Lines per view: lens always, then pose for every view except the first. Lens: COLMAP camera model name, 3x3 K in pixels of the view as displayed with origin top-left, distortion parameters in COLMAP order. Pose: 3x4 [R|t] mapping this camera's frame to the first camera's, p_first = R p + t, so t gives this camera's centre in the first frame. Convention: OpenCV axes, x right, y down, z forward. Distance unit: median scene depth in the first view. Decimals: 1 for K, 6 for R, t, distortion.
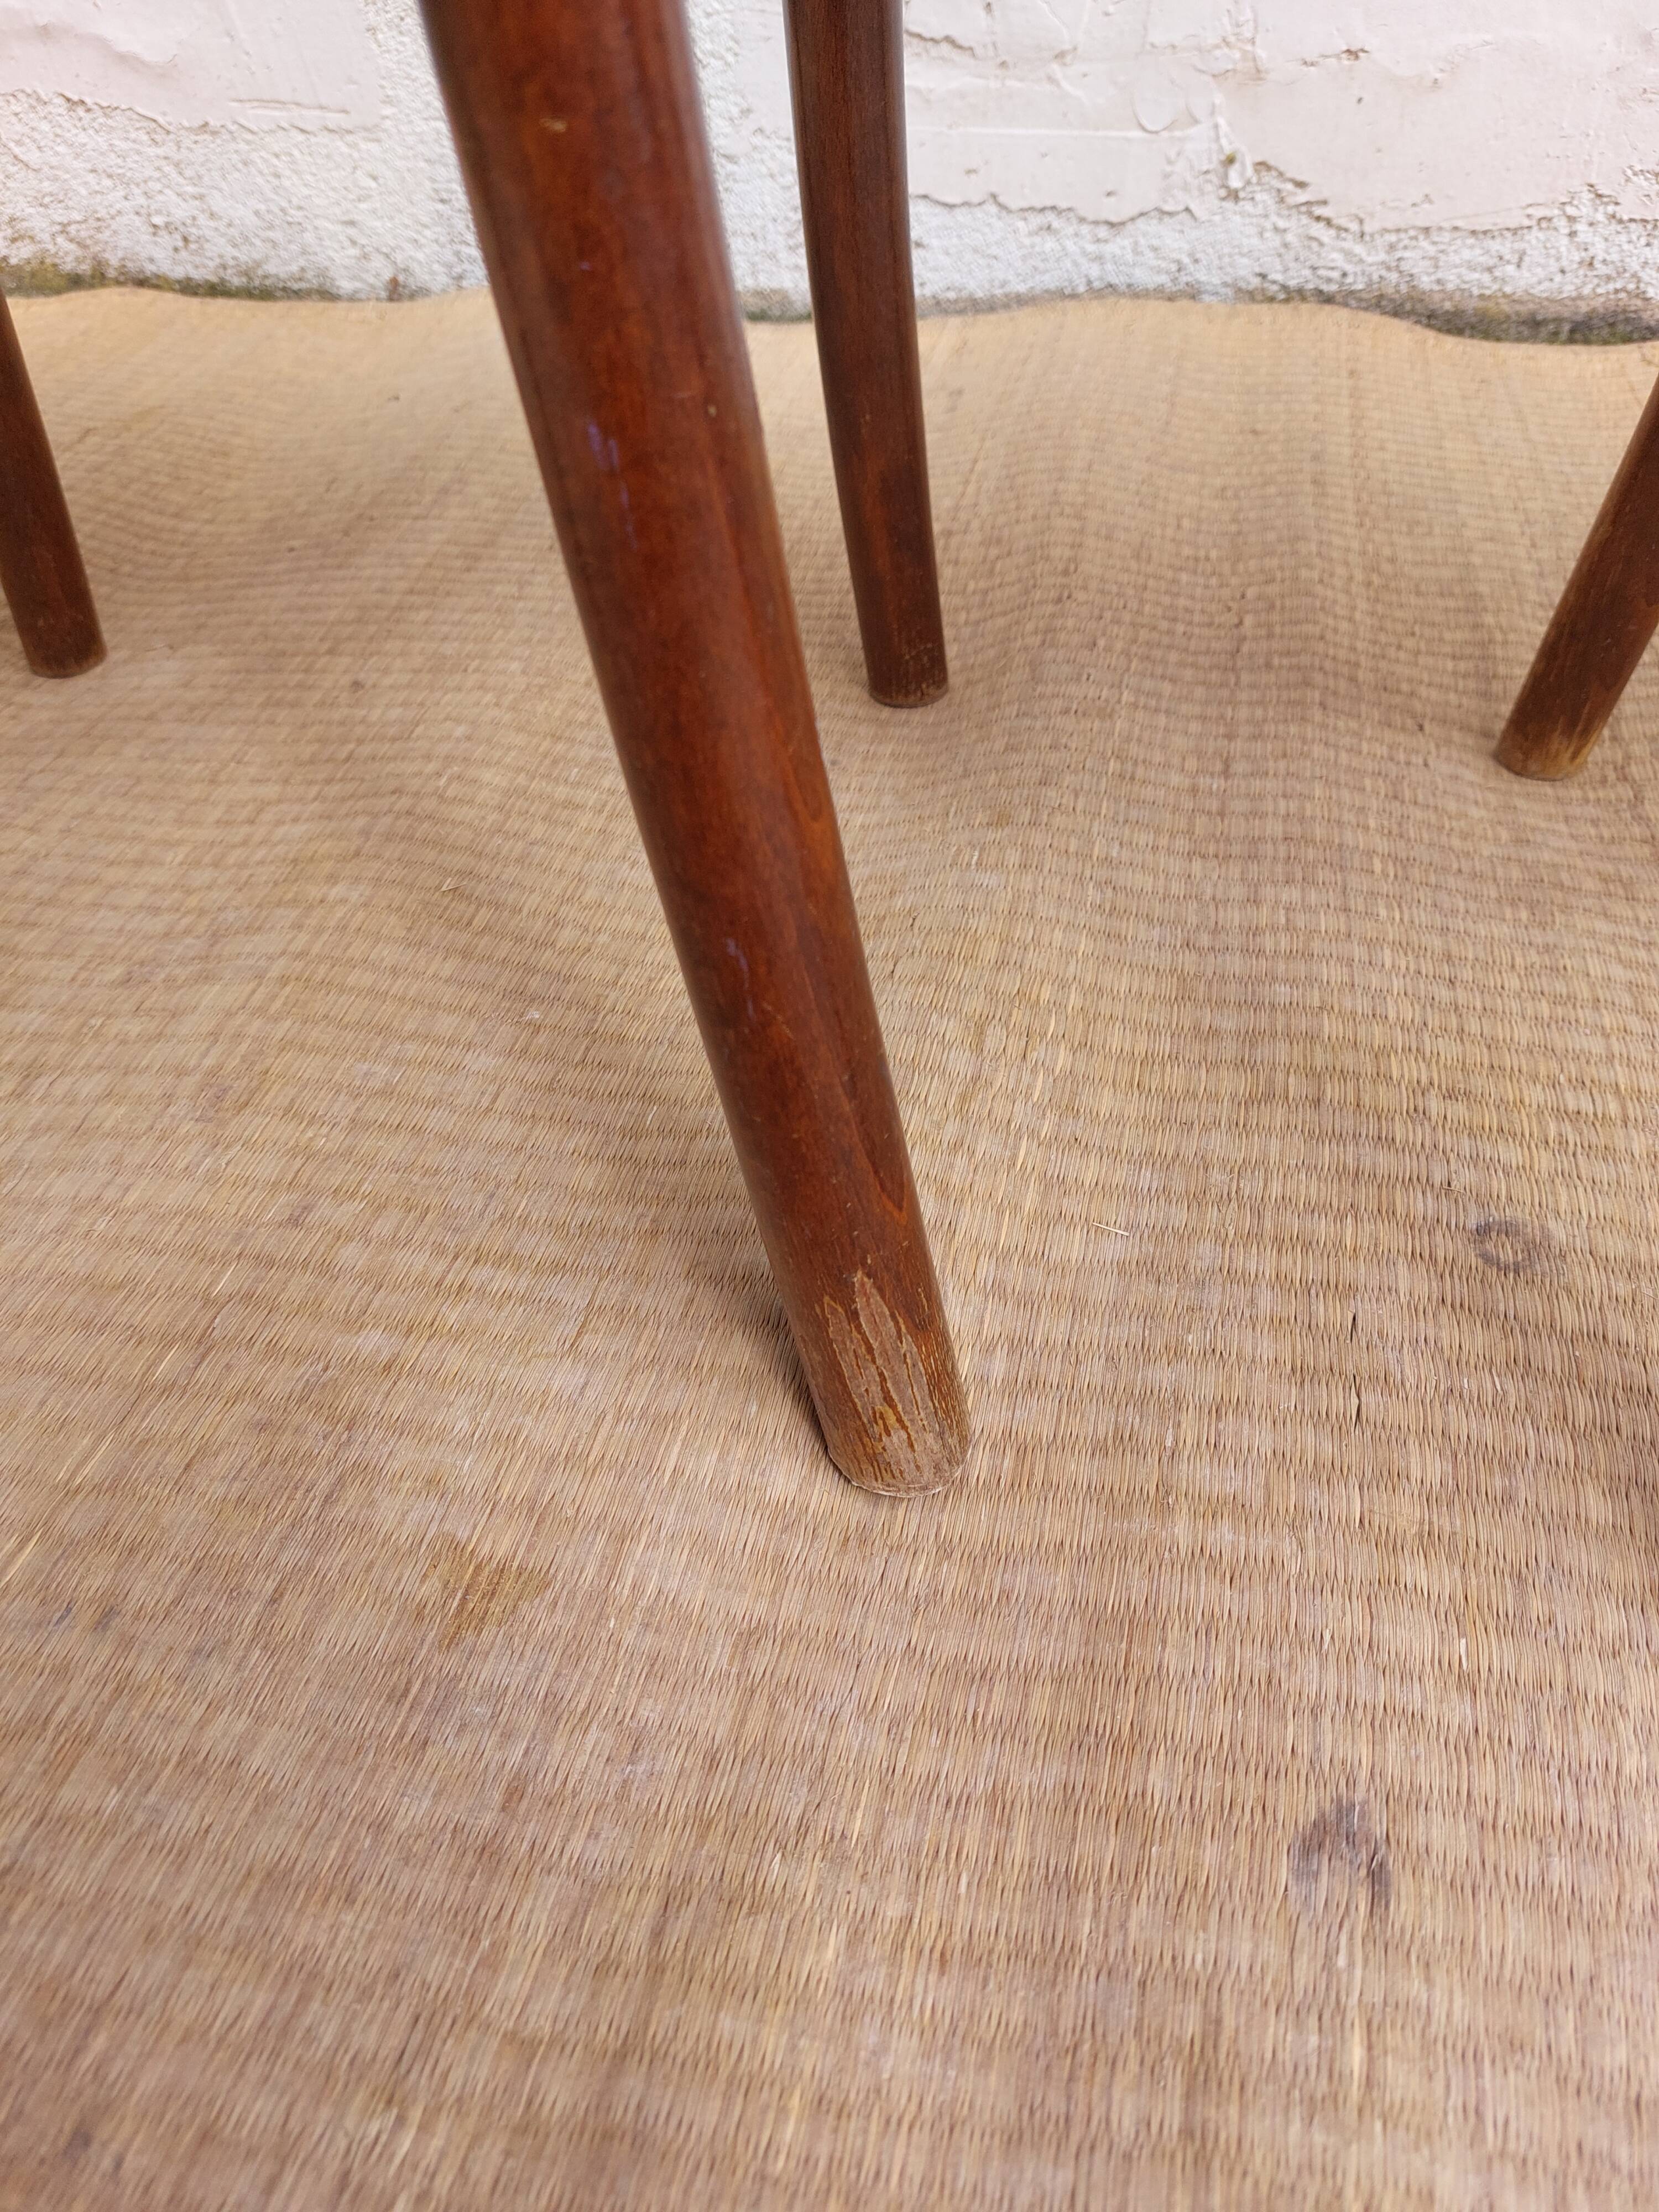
lens RADIAL K [[1619.0, 0, 815.0], [0, 1619.0, 1110.5], [0, 0, 1]] dist [0.046426, -0.052947]
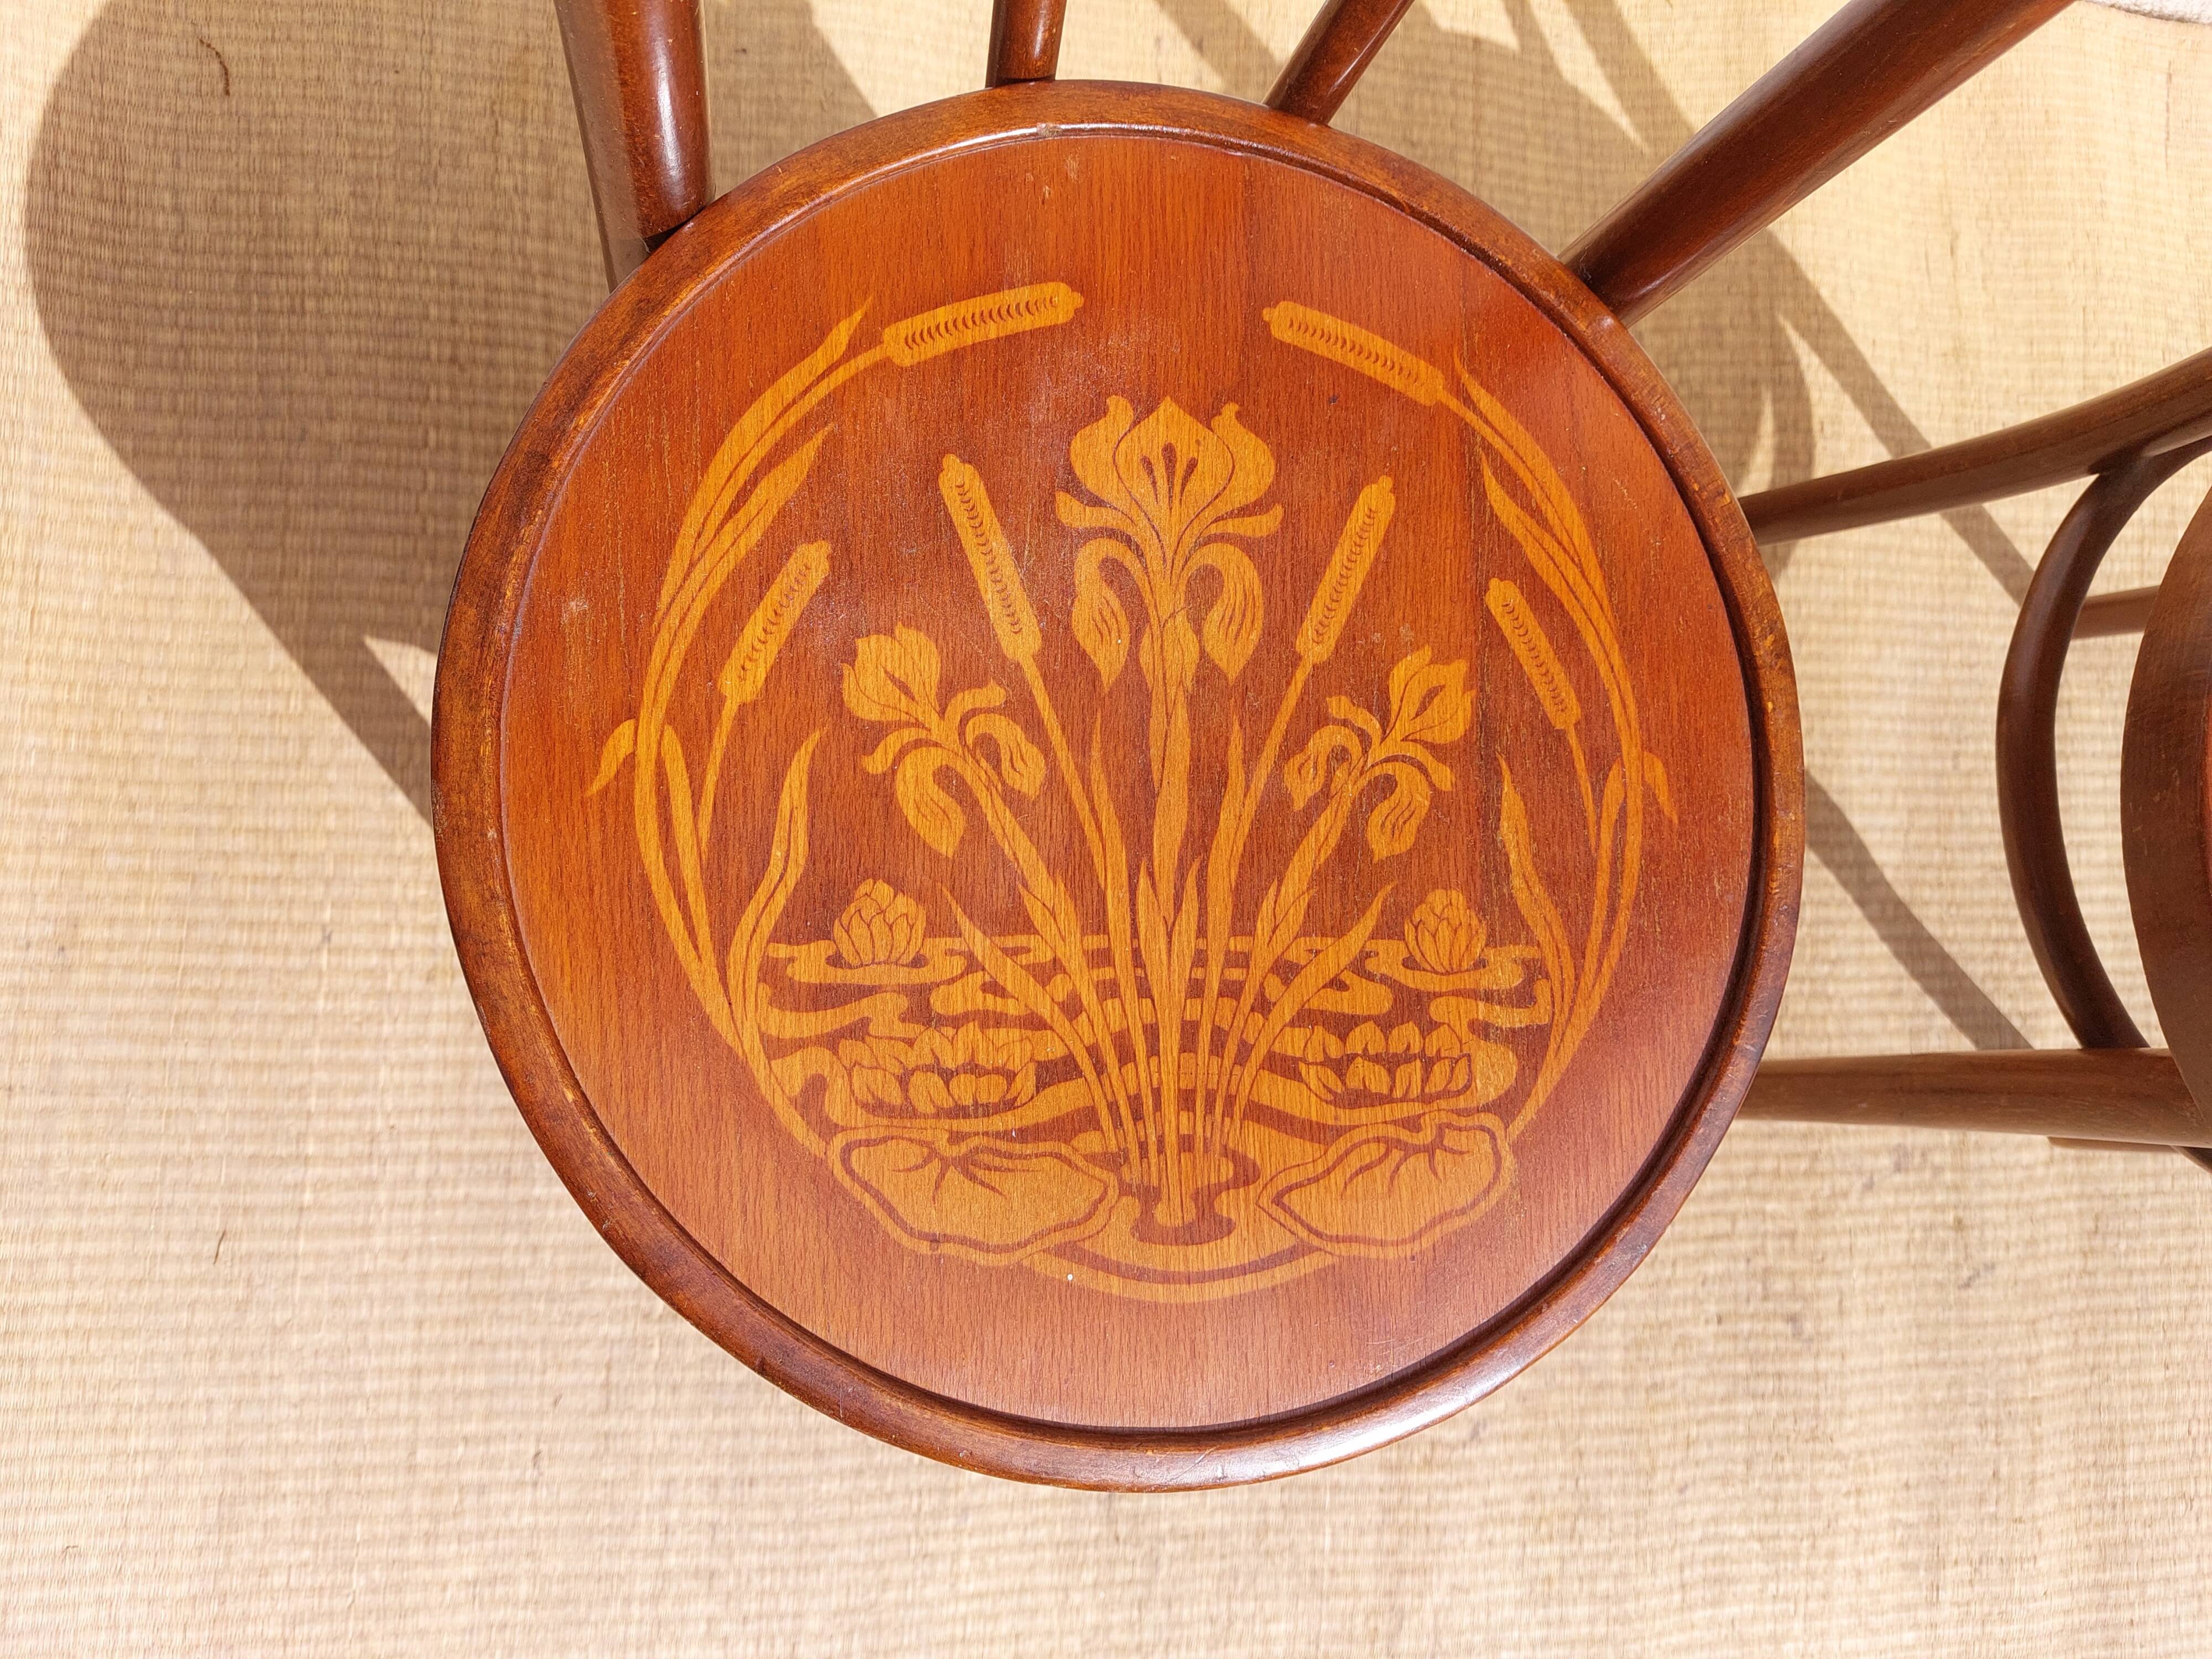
lens RADIAL K [[1619.0, 0, 1089.2], [0, 1619.0, 832.5], [0, 0, 1]] dist [0.046426, -0.052947]
pose [[0.948119, -0.192161, 0.253270, -0.897576], [-0.043999, 0.709674, 0.703155, -1.833787], [-0.314858, -0.677818, 0.664400, -0.509144]]
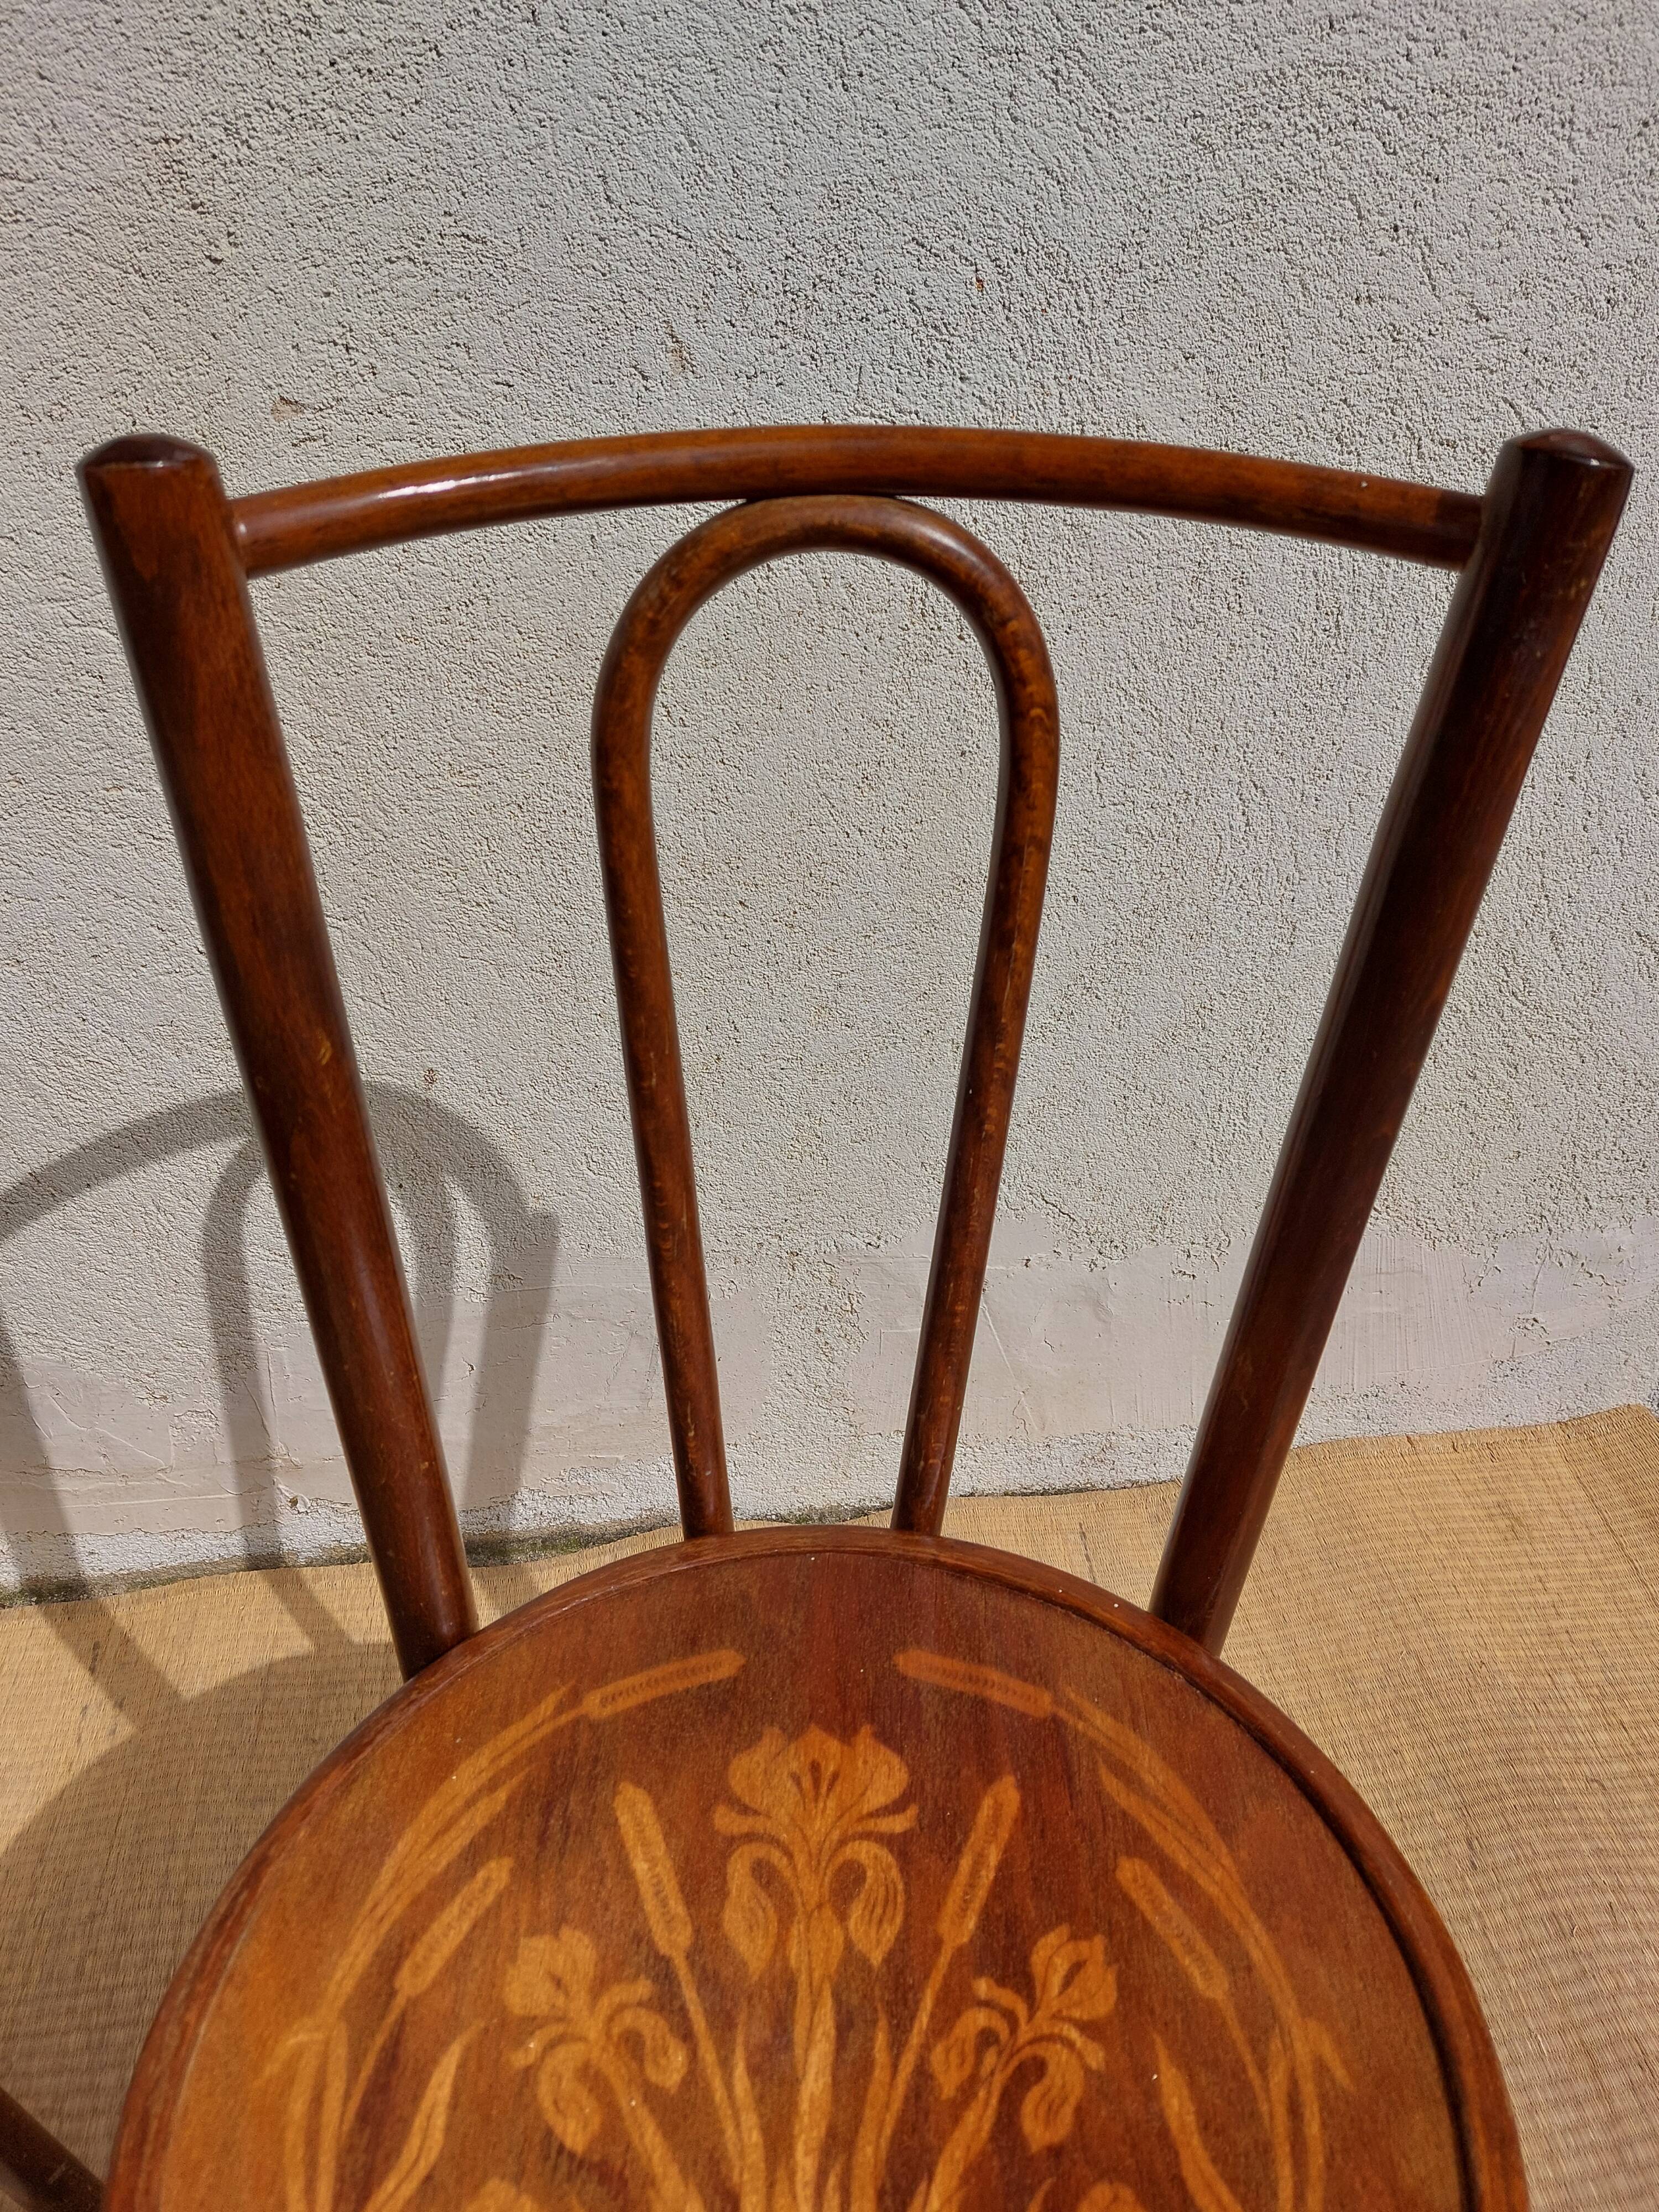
lens RADIAL K [[1619.0, 0, 836.2], [0, 1619.0, 1101.1], [0, 0, 1]] dist [0.046426, -0.052947]
pose [[0.942614, -0.149838, 0.298374, 0.682819], [0.188954, 0.976169, -0.106722, -1.403493], [-0.275272, 0.156977, 0.948464, -1.328710]]
